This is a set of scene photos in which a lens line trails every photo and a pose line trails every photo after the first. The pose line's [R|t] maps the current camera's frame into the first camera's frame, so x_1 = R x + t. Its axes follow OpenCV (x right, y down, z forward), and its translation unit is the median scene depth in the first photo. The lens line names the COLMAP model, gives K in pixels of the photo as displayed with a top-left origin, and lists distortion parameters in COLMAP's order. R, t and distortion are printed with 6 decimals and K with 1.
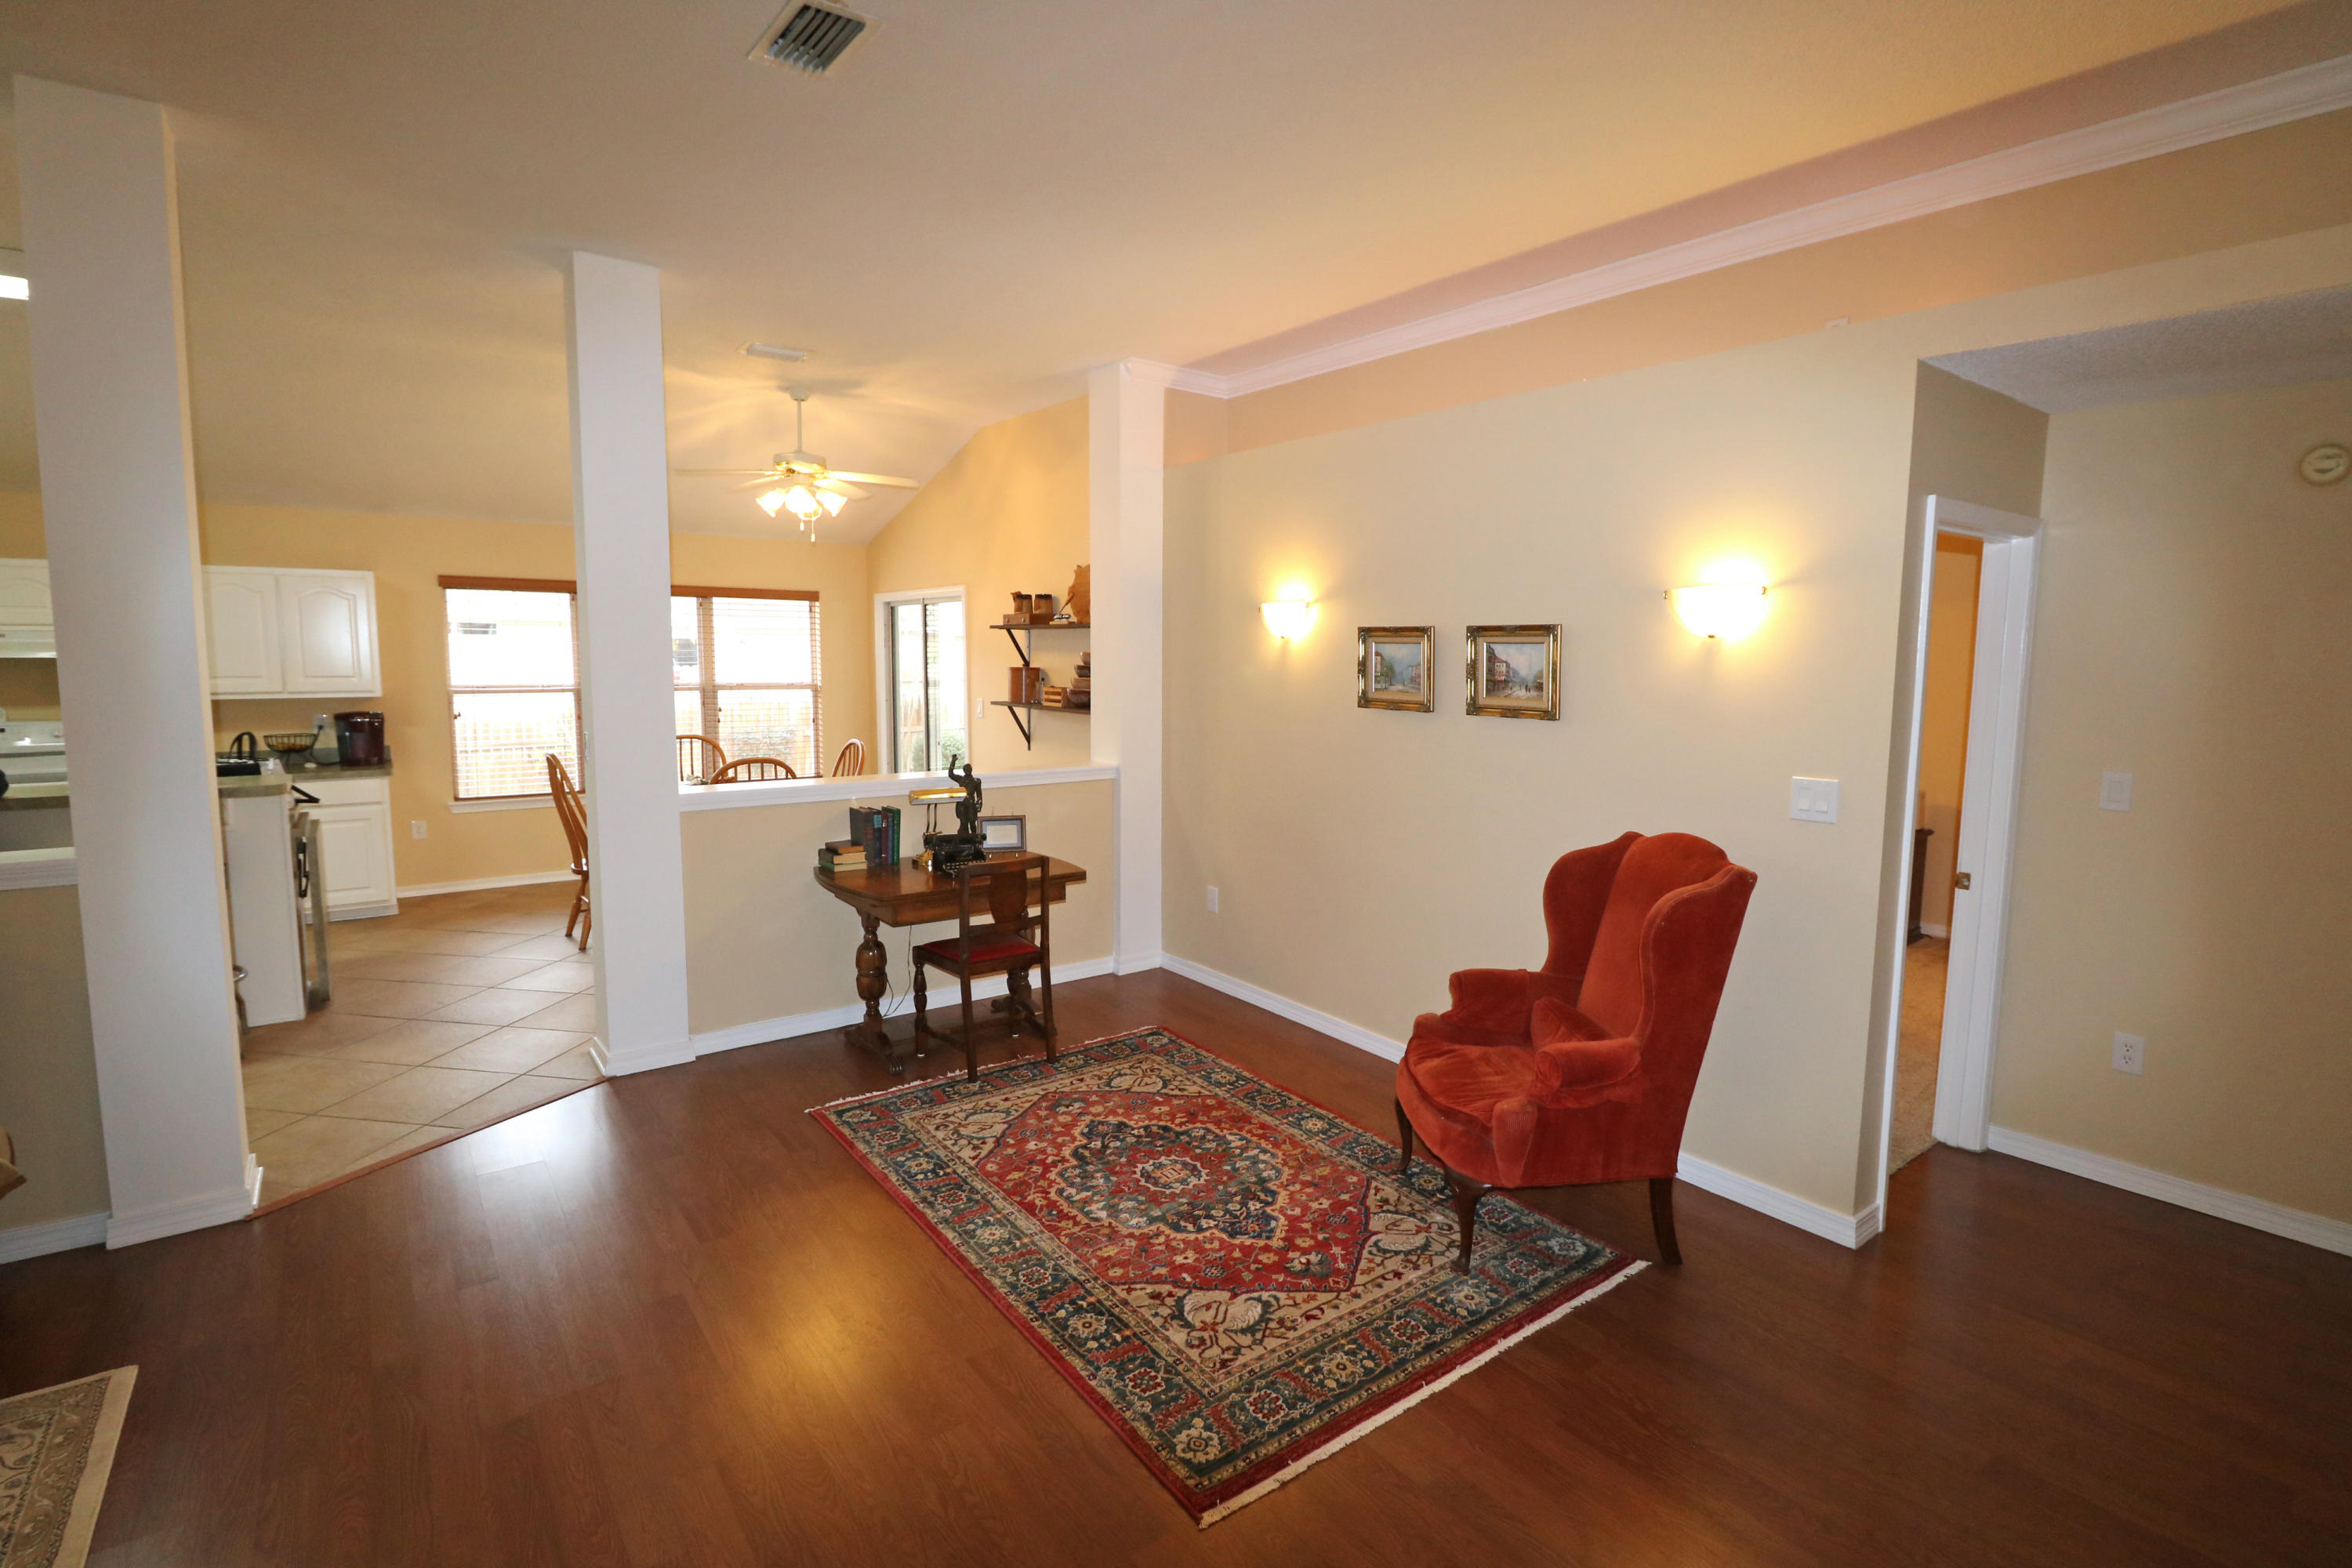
lens RADIAL K [[1084.5, 0, 1189.0], [0, 1084.5, 768.2], [0, 0, 1]] dist [-0.001046, -0.013588]
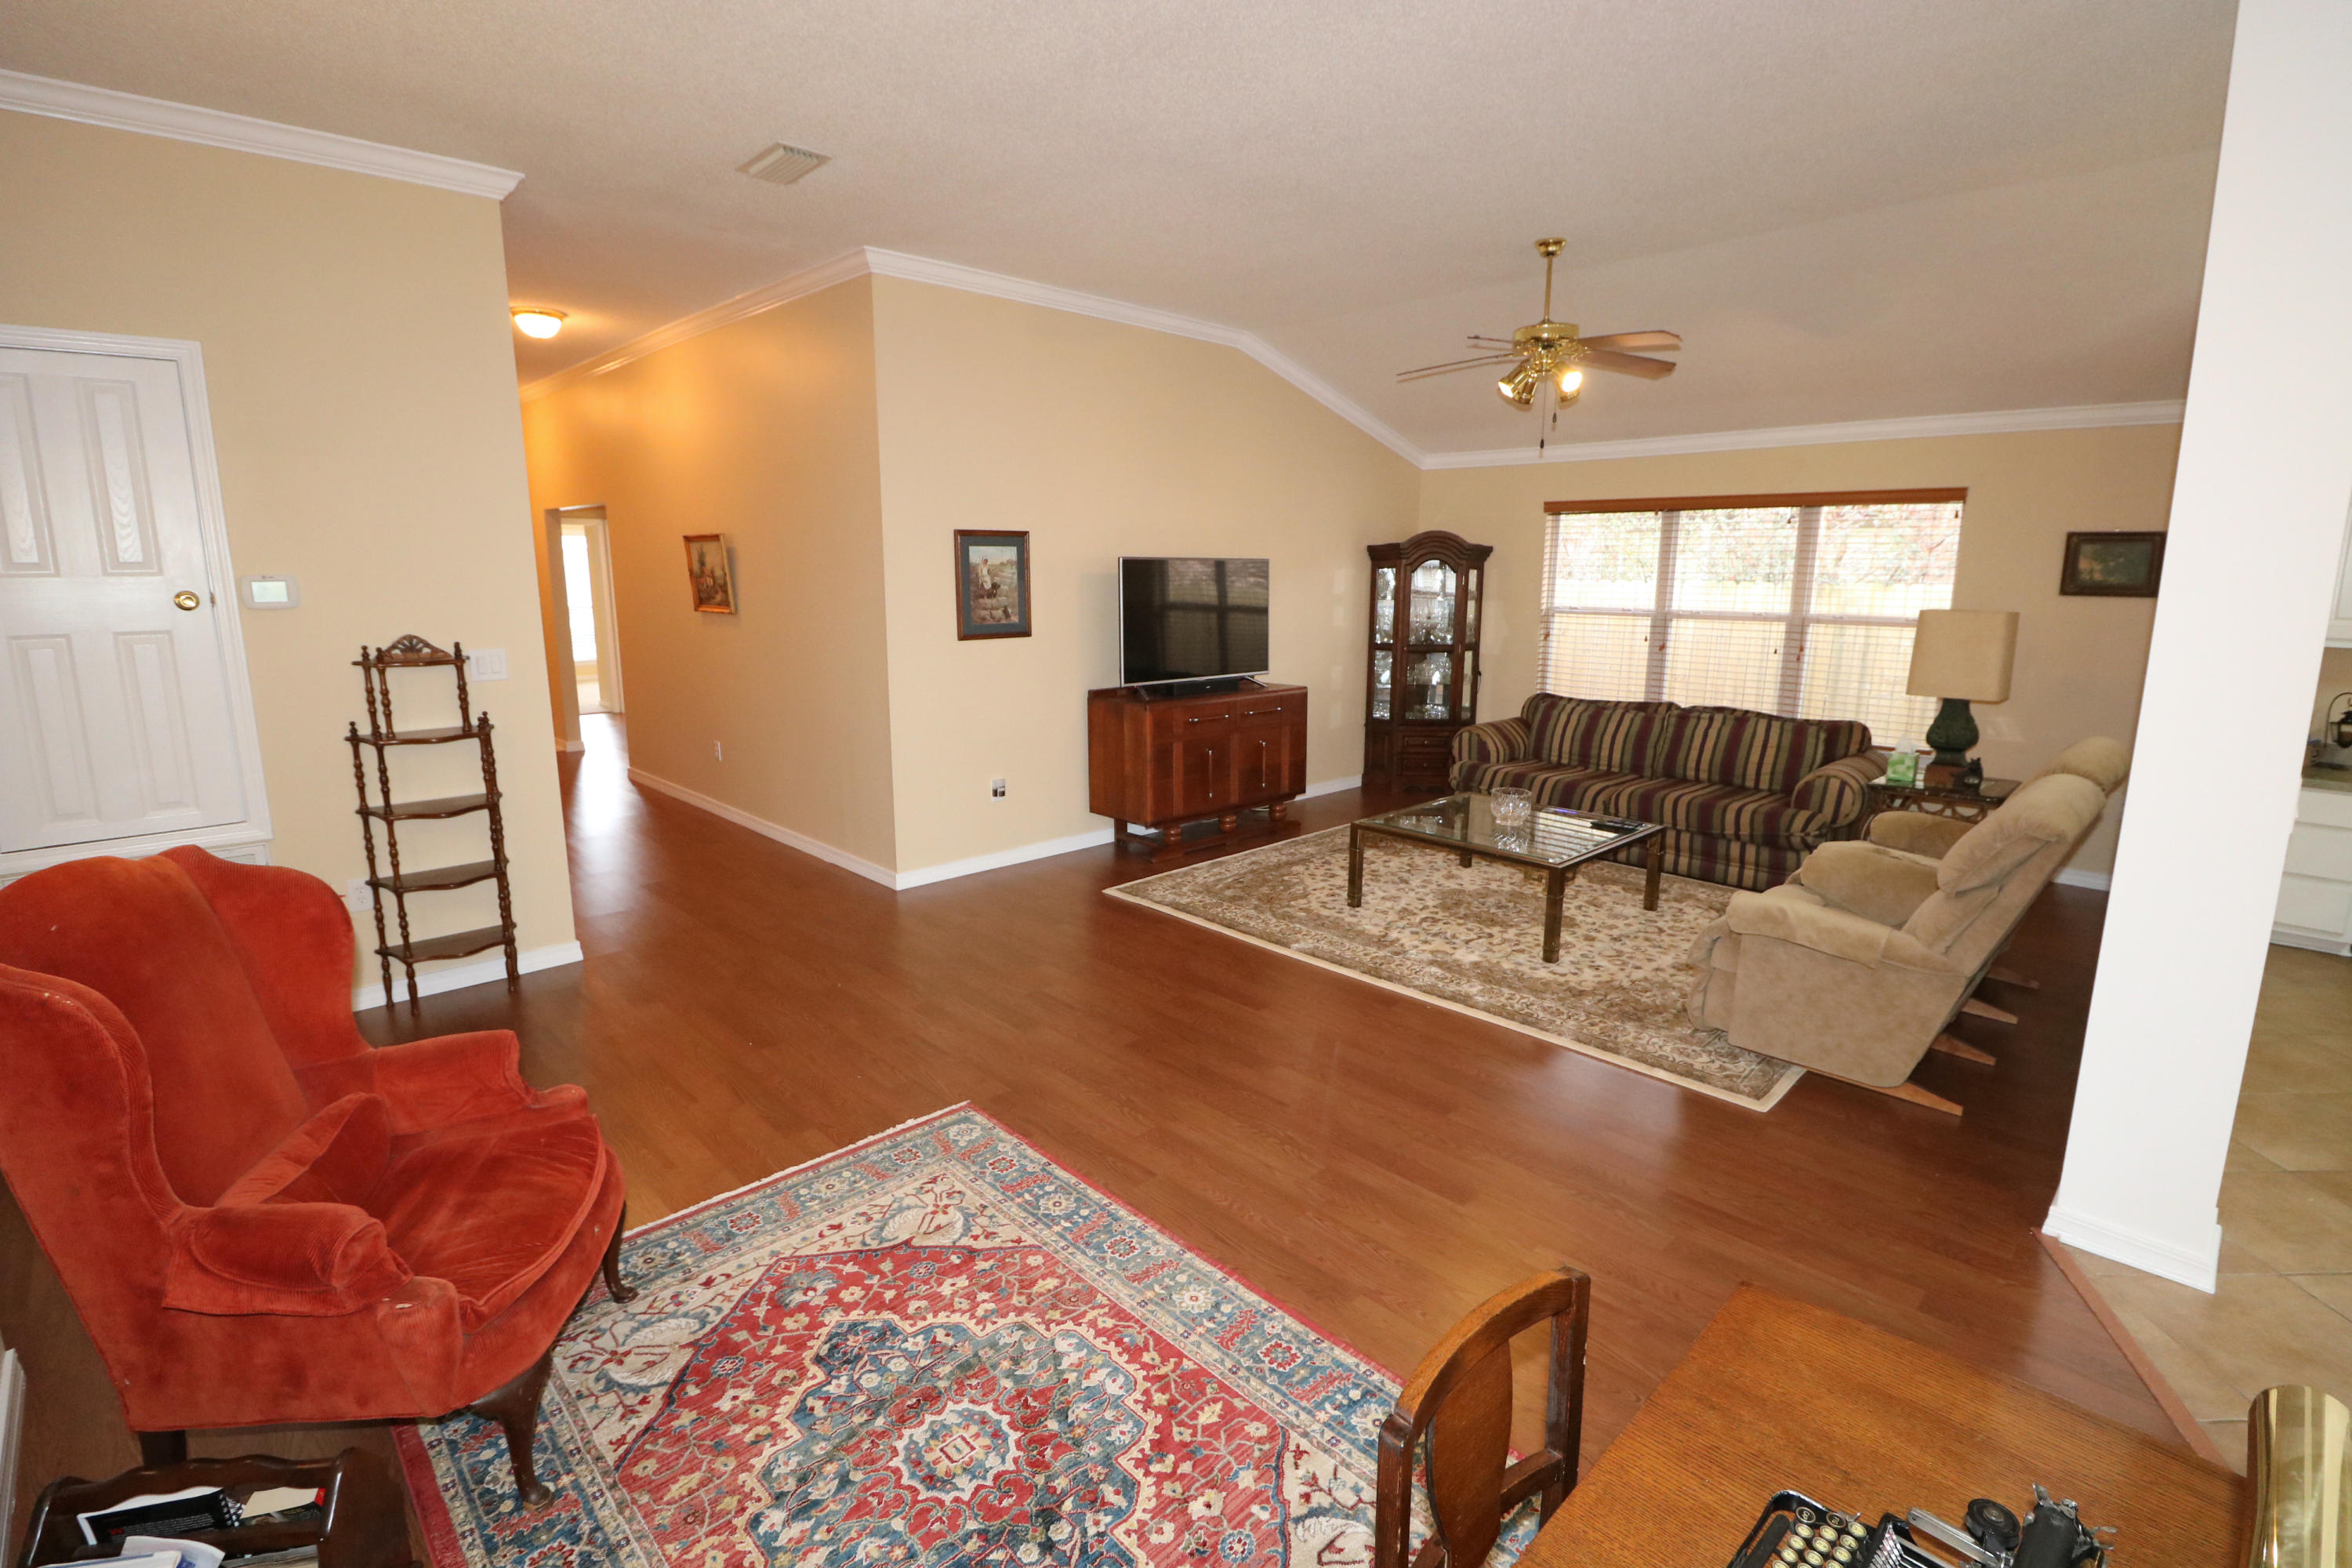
lens RADIAL K [[1084.5, 0, 1189.0], [0, 1084.5, 768.2], [0, 0, 1]] dist [-0.001046, -0.013588]
pose [[-0.992391, 0.007021, -0.122929, -0.065166], [-0.028649, 0.957805, 0.285987, -0.140038], [0.119750, 0.287332, -0.950316, 1.313119]]
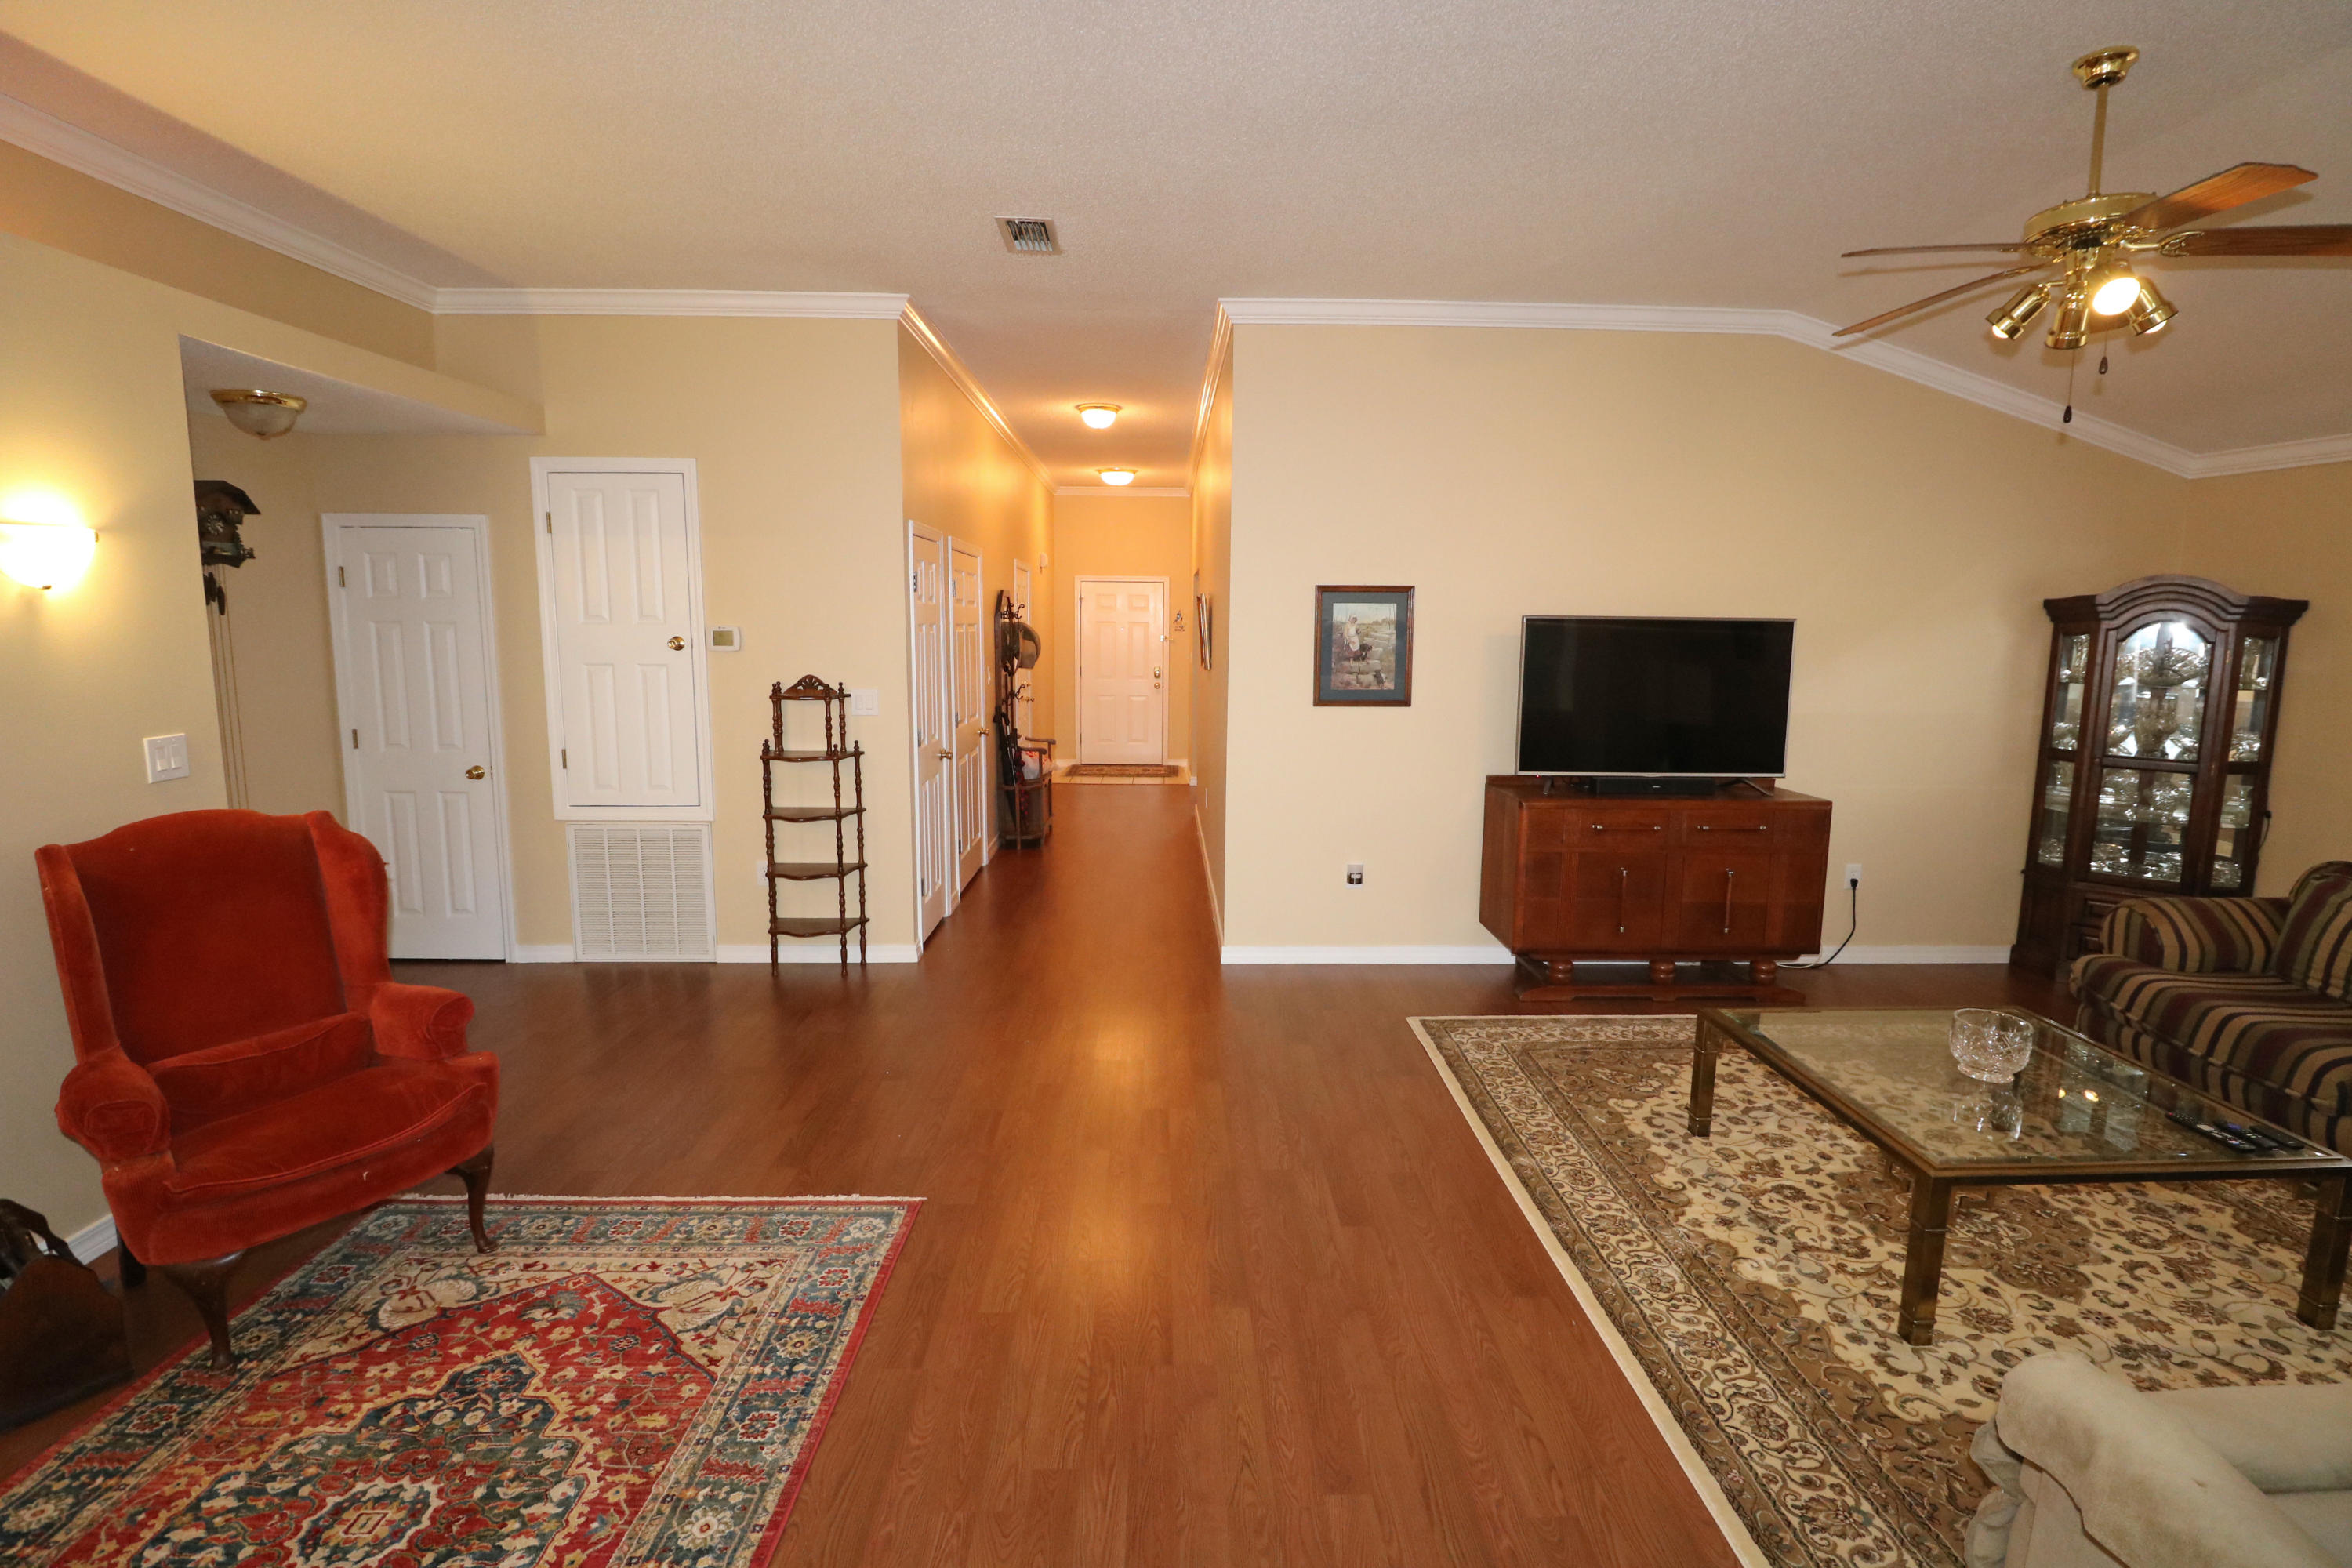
lens RADIAL K [[1084.5, 0, 1189.0], [0, 1084.5, 768.2], [0, 0, 1]] dist [-0.001046, -0.013588]
pose [[-0.811892, -0.098248, 0.575481, -0.588660], [0.043799, 0.972709, 0.227856, -0.113455], [-0.582162, 0.210199, -0.785432, 0.986901]]
